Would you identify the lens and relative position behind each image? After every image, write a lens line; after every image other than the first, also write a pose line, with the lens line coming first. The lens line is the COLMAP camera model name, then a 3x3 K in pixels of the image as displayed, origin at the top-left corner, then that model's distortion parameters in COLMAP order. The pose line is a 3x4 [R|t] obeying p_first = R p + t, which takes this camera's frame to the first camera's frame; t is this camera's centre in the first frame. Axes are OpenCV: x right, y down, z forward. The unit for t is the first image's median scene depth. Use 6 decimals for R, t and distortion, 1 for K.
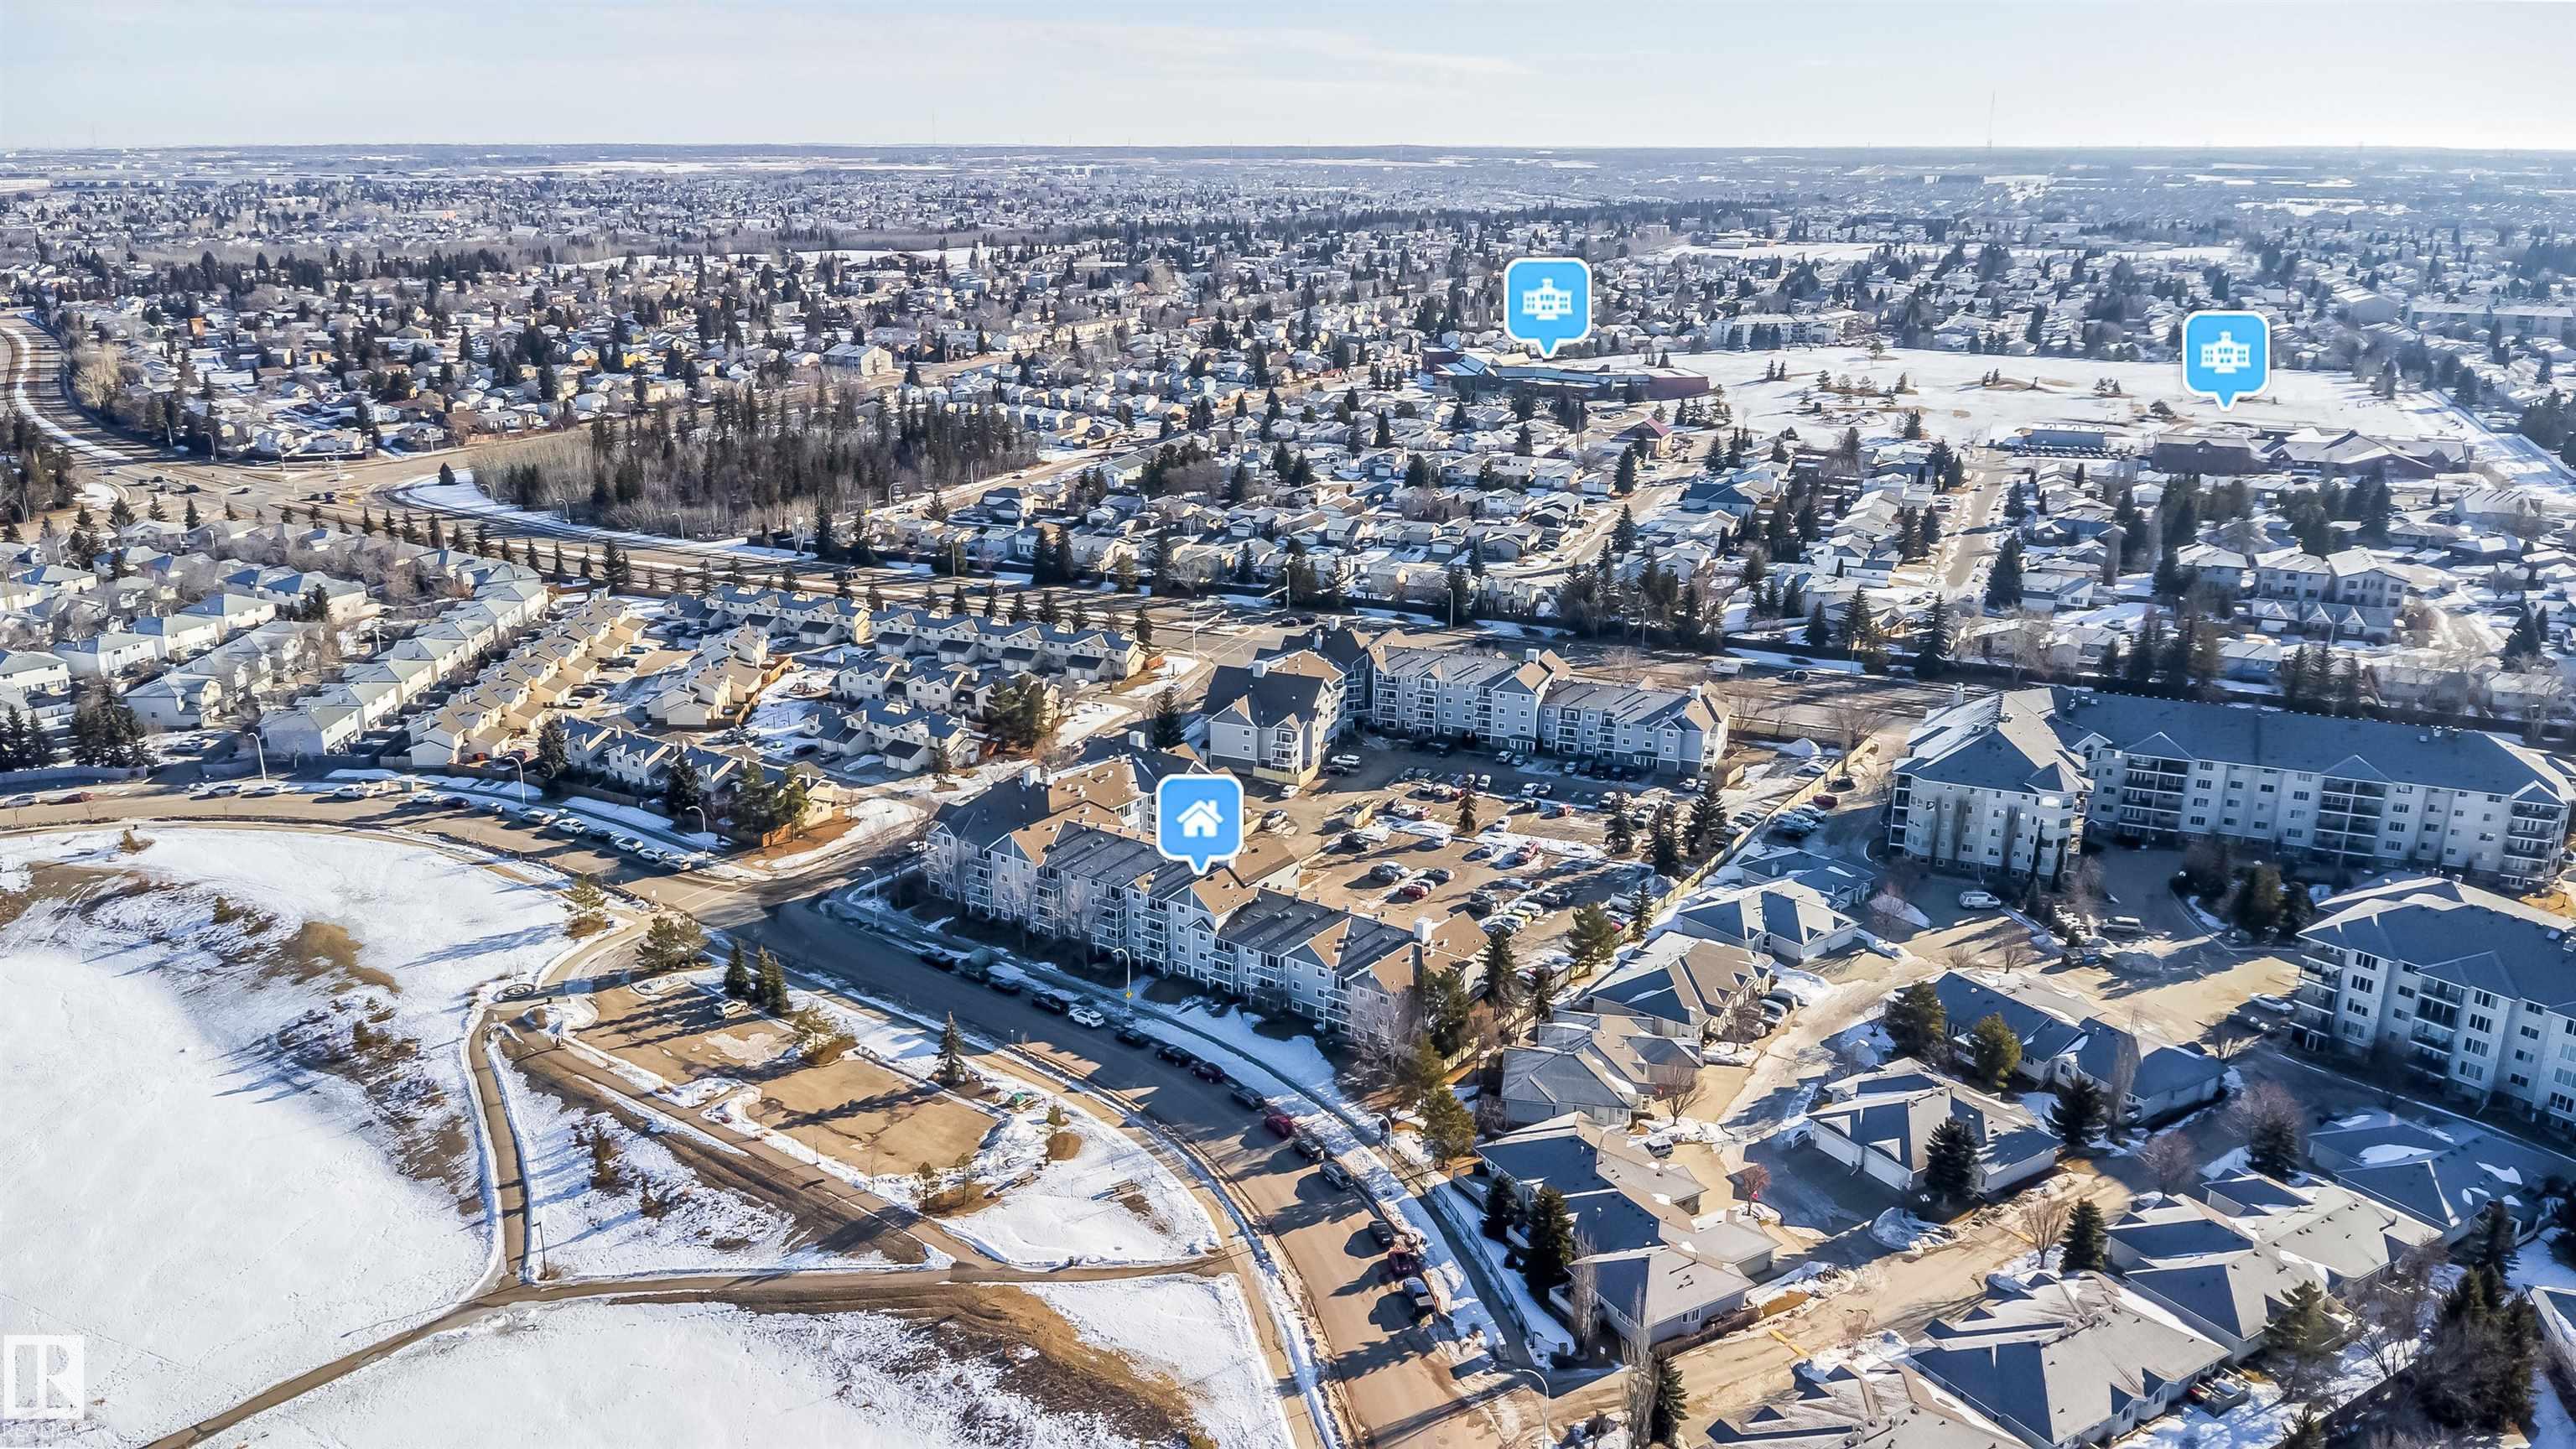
lens RADIAL K [[1903.2, 0, 1268.7], [0, 1903.2, 725.9], [0, 0, 1]] dist [0.011104, 0.003824]
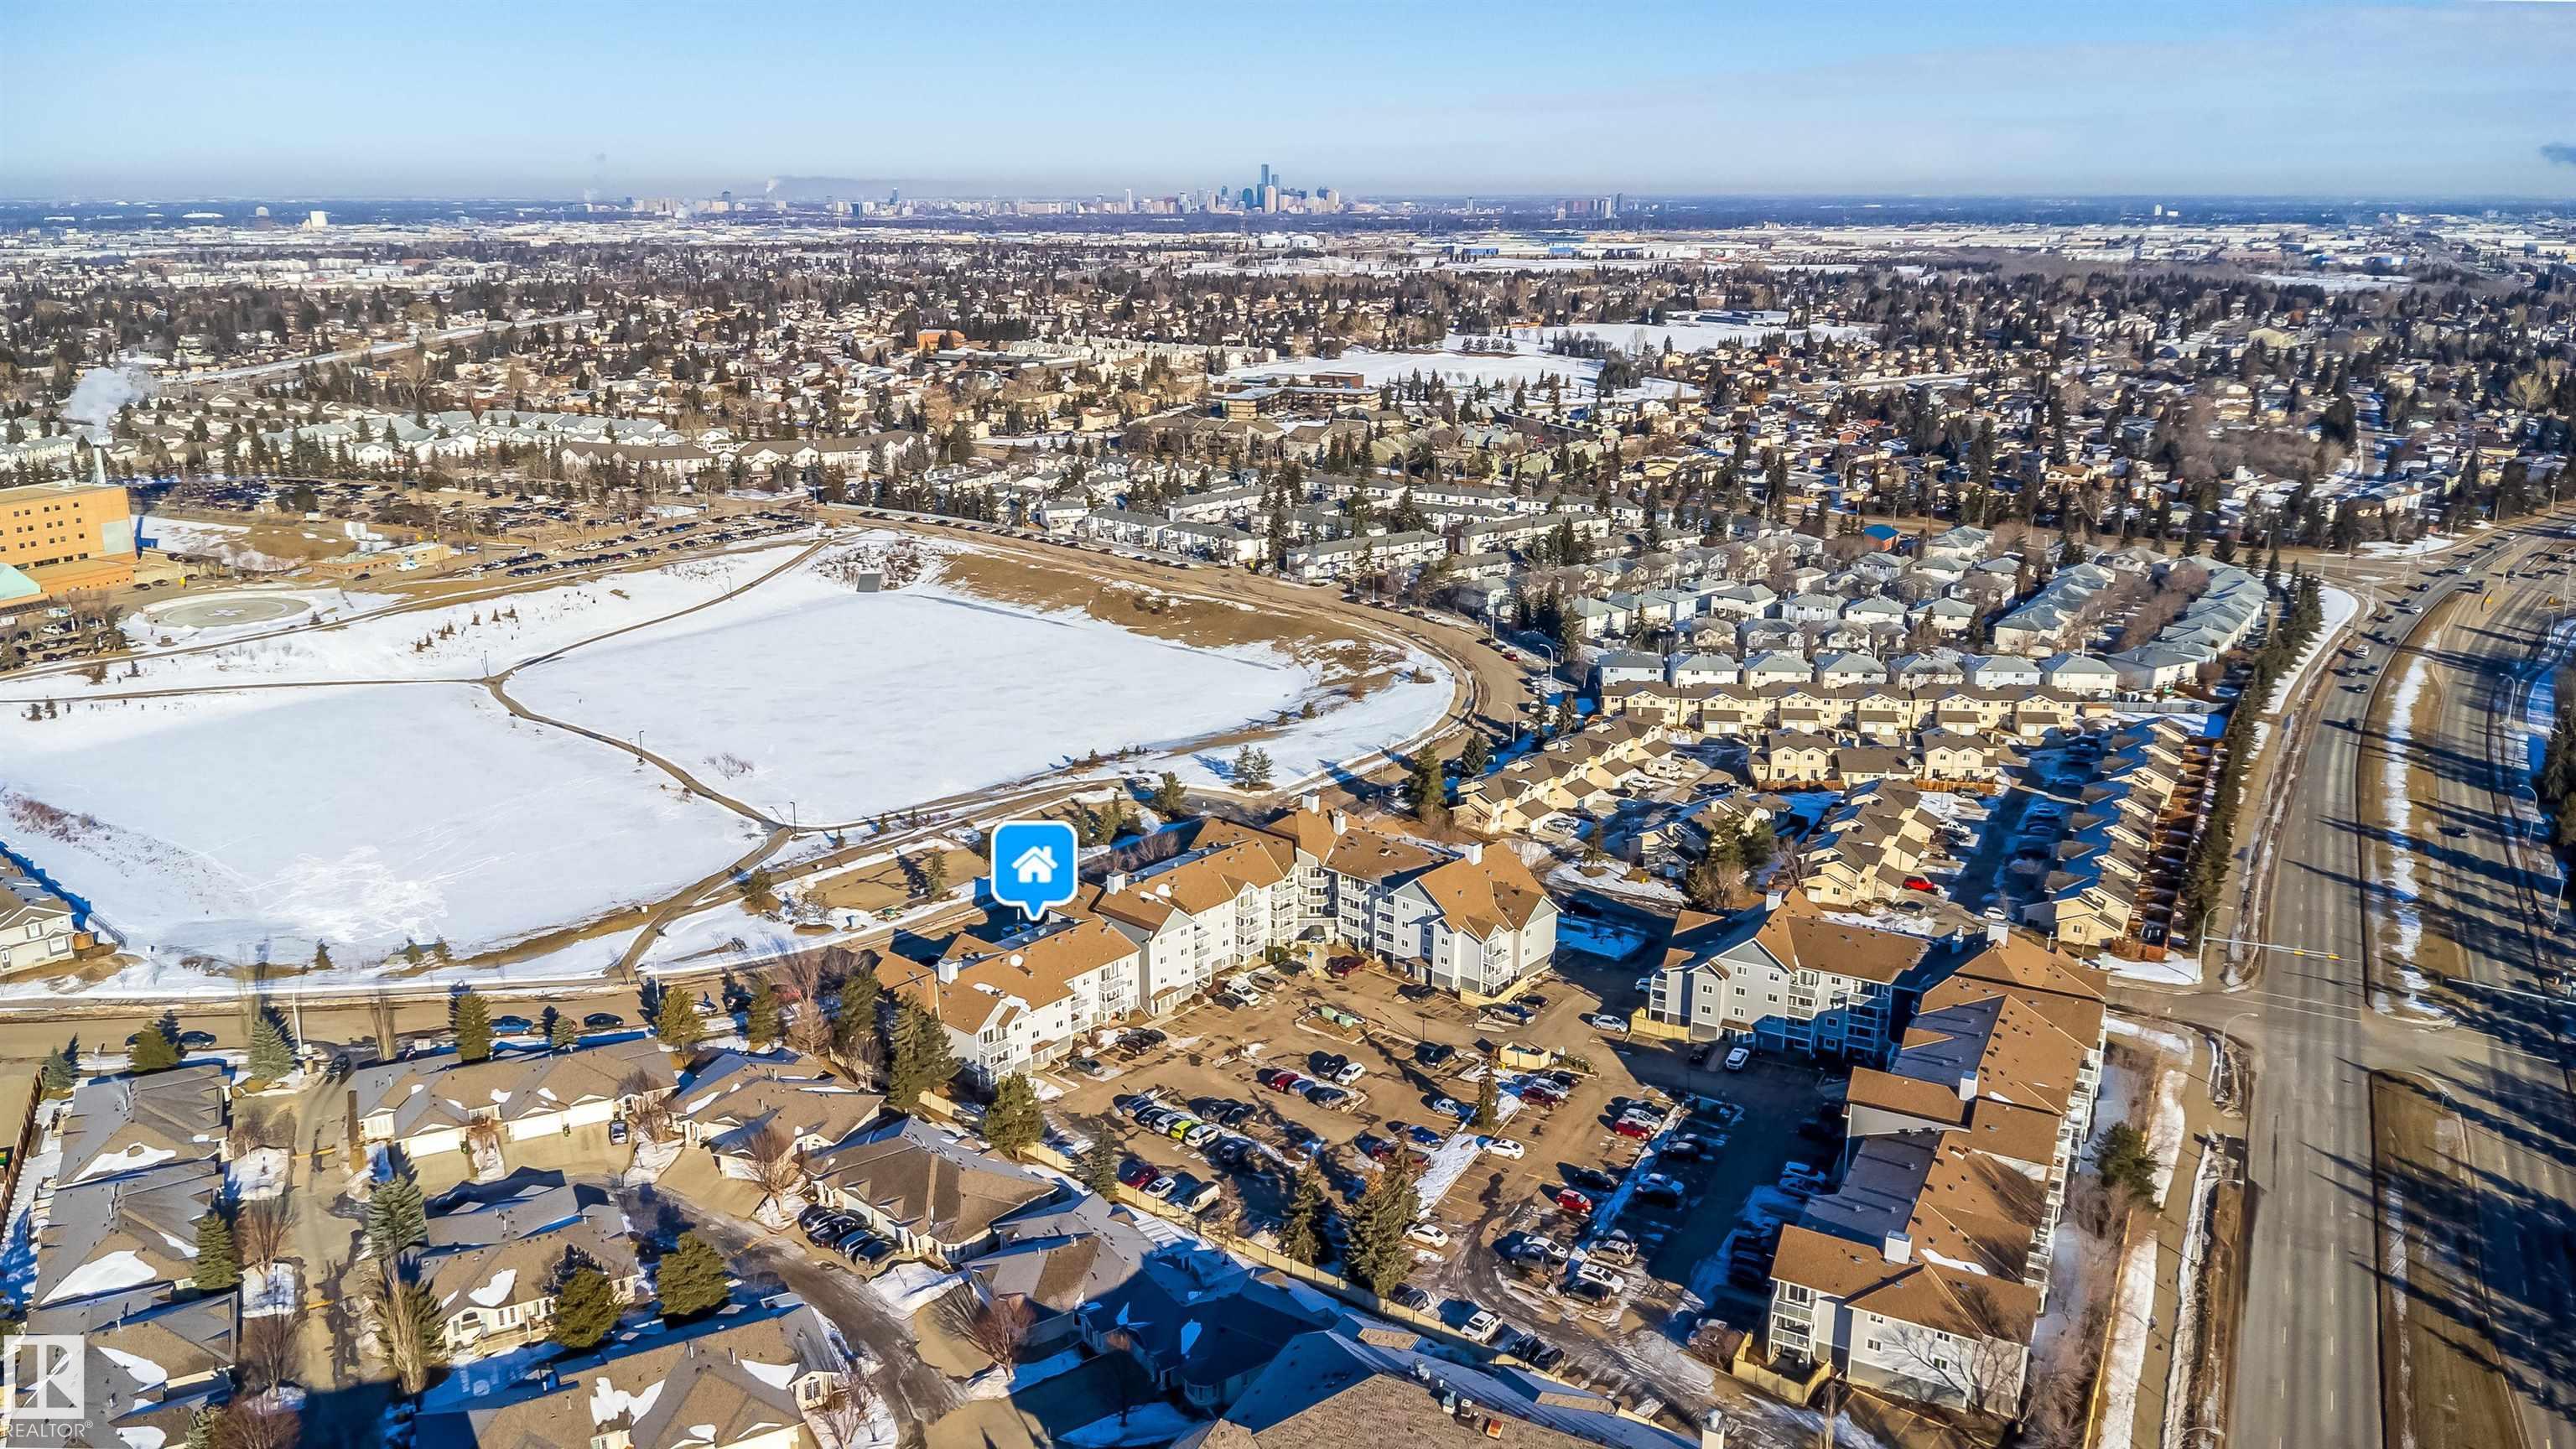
lens RADIAL K [[1903.2, 0, 1268.7], [0, 1903.2, 725.9], [0, 0, 1]] dist [0.011104, 0.003824]
pose [[-0.077815, 0.264176, -0.961330, 1.046526], [-0.305955, 0.911398, 0.275220, -0.350222], [0.948861, 0.315540, 0.009906, 1.177368]]
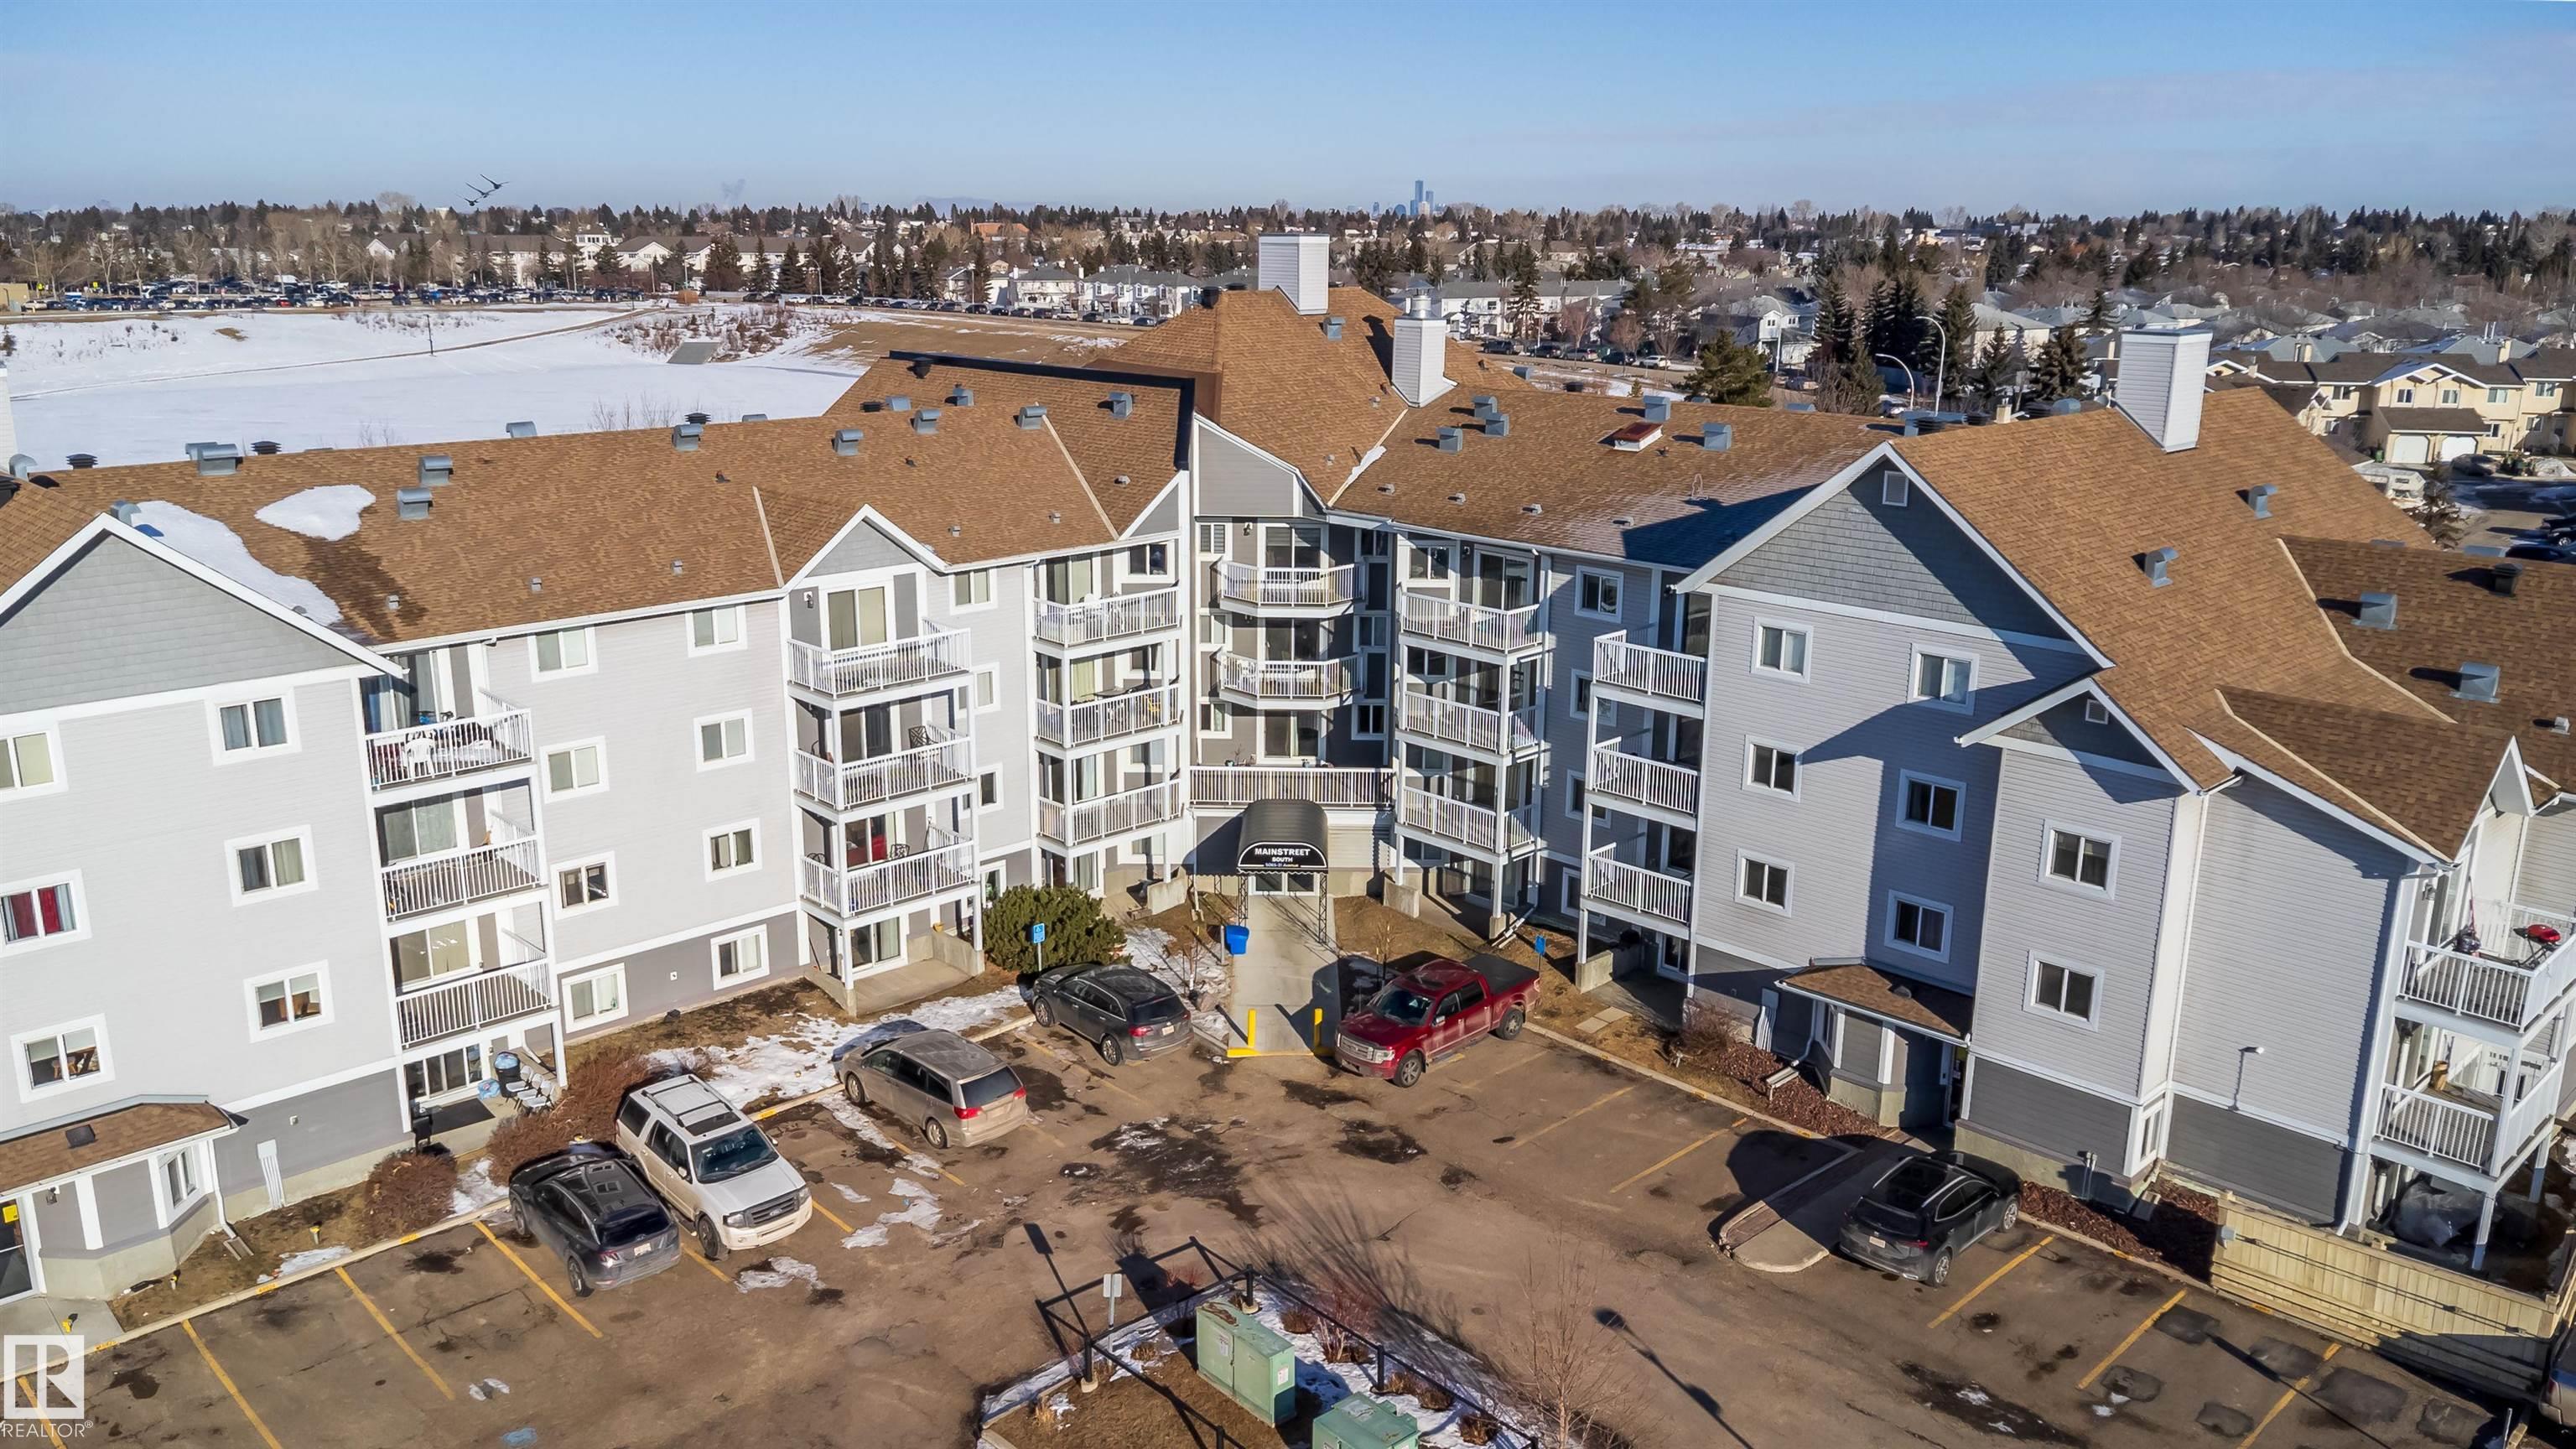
lens RADIAL K [[1903.2, 0, 1268.7], [0, 1903.2, 725.9], [0, 0, 1]] dist [0.011104, 0.003824]
pose [[-0.157029, 0.236189, -0.958935, 0.111295], [-0.307376, 0.911066, 0.274733, 0.028059], [0.938542, 0.337895, -0.070464, 1.273766]]
